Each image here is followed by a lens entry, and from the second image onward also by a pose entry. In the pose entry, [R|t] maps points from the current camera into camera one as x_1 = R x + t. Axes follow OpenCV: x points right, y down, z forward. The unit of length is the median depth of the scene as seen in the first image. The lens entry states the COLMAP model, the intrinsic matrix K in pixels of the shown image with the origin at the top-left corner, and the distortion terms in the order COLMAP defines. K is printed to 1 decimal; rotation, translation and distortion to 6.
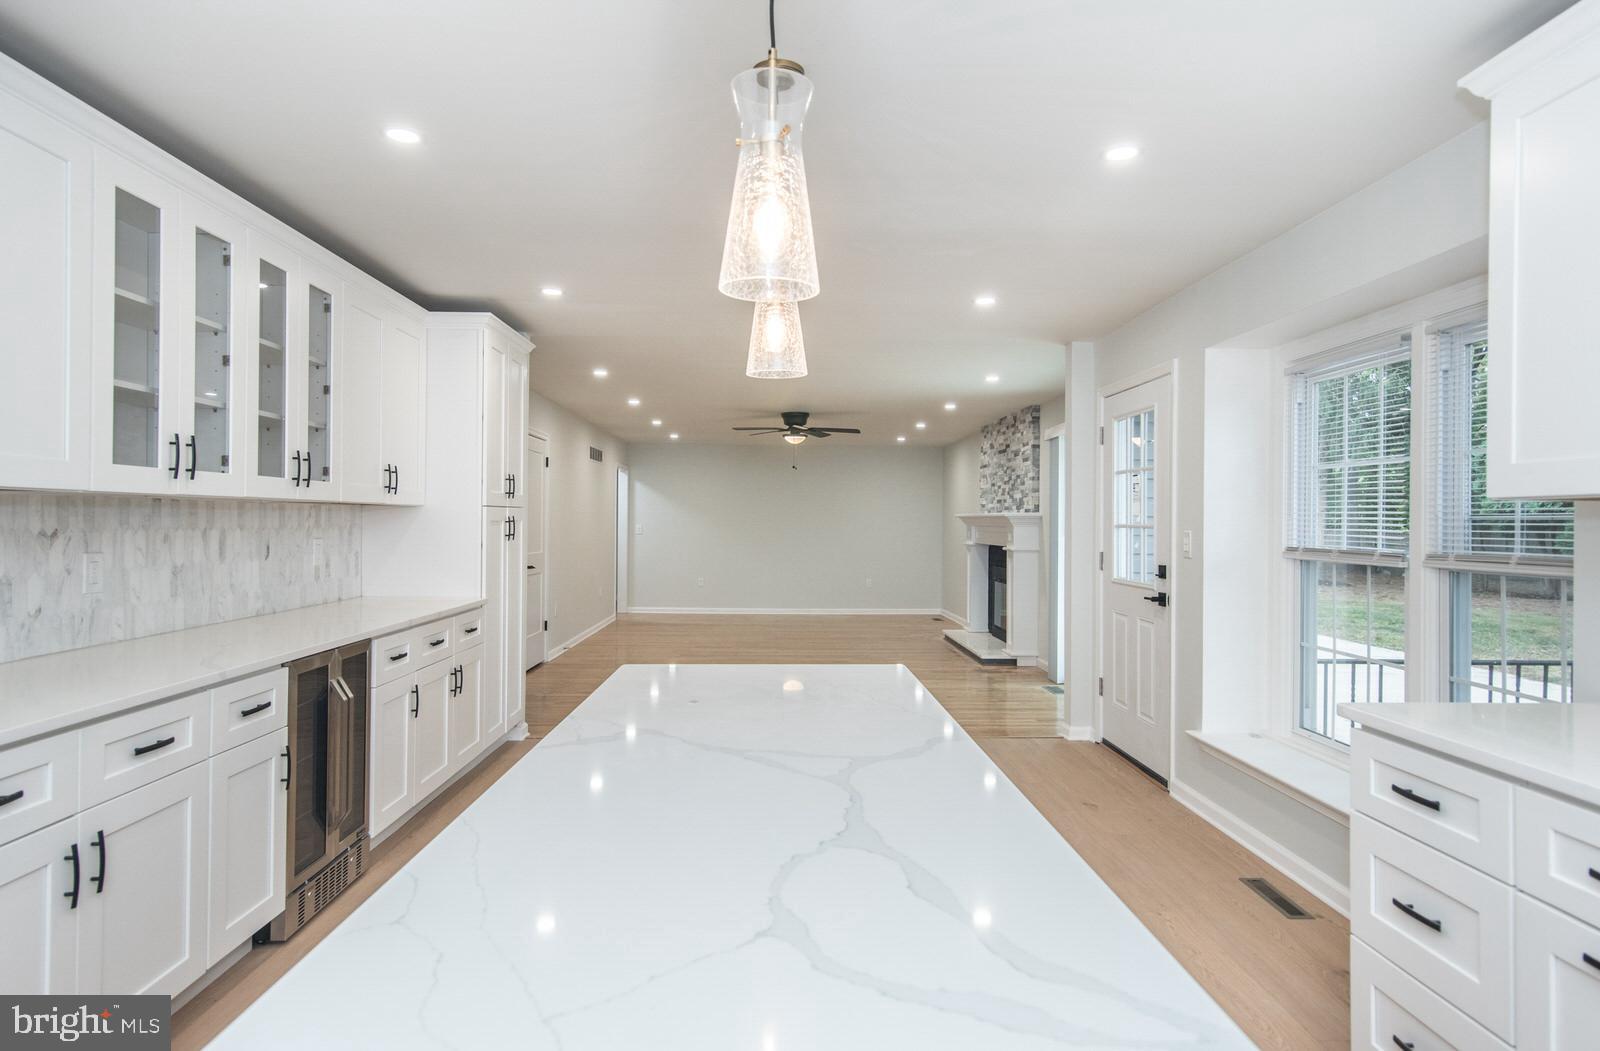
lens RADIAL K [[955.1, 0, 791.5], [0, 955.1, 518.4], [0, 0, 1]] dist [0.019511, -0.002217]
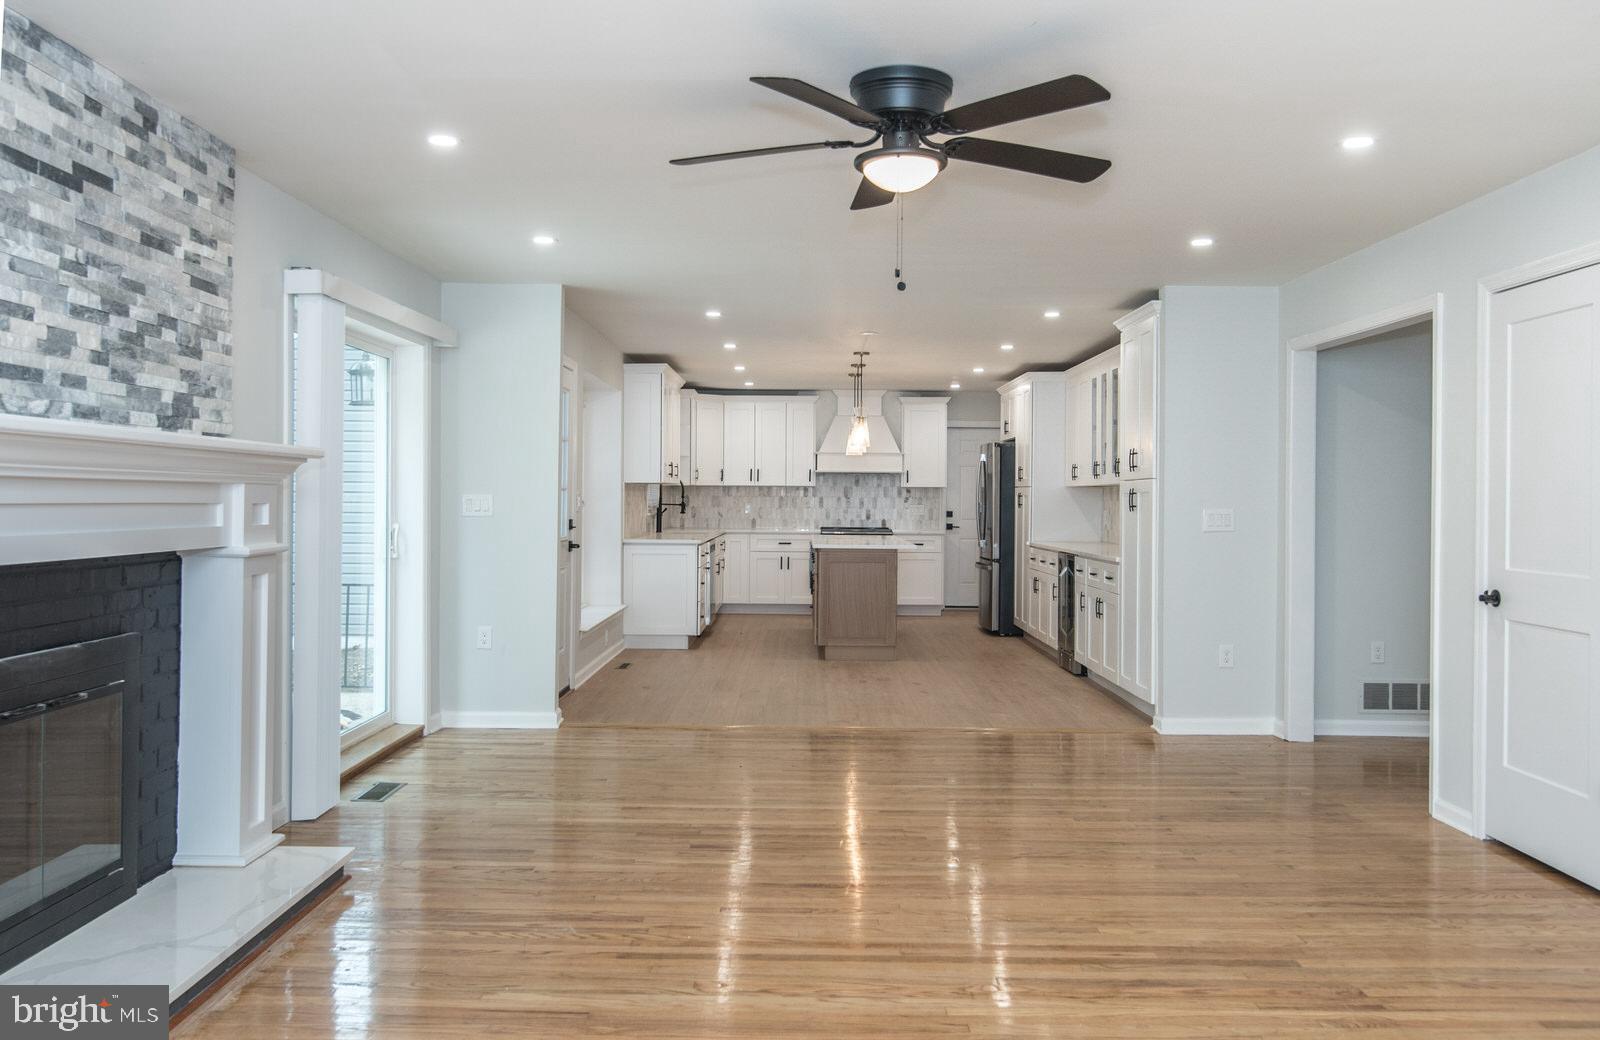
lens RADIAL K [[1336.7, 0, 812.7], [0, 1336.7, 515.0], [0, 0, 1]] dist [0.003553, 0.001169]
pose [[-0.999780, -0.016566, 0.012880, 0.022242], [-0.016458, 0.999829, 0.008425, 0.012113], [-0.013018, 0.008211, -0.999882, 1.456427]]
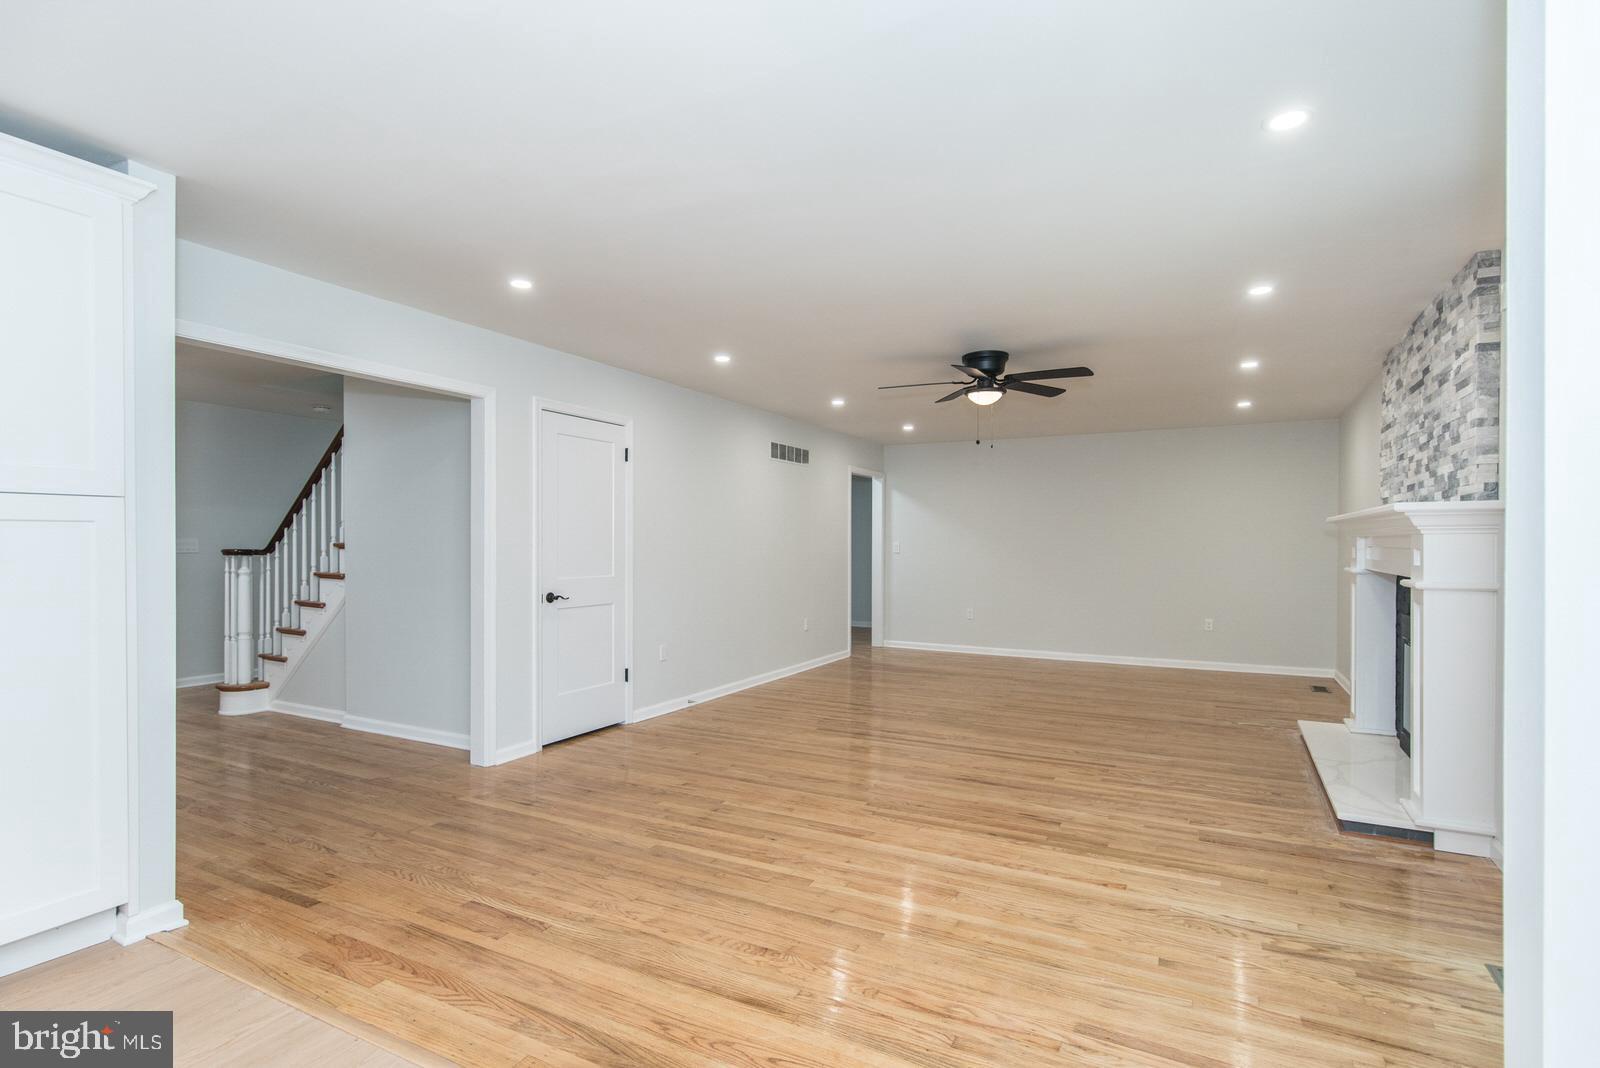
lens RADIAL K [[810.2, 0, 780.7], [0, 810.2, 548.9], [0, 0, 1]] dist [0.006656, -0.000771]
pose [[0.868964, -0.002806, -0.494868, 0.154630], [0.007680, 0.999940, 0.007816, 0.009775], [0.494816, -0.010592, 0.868933, 0.507322]]
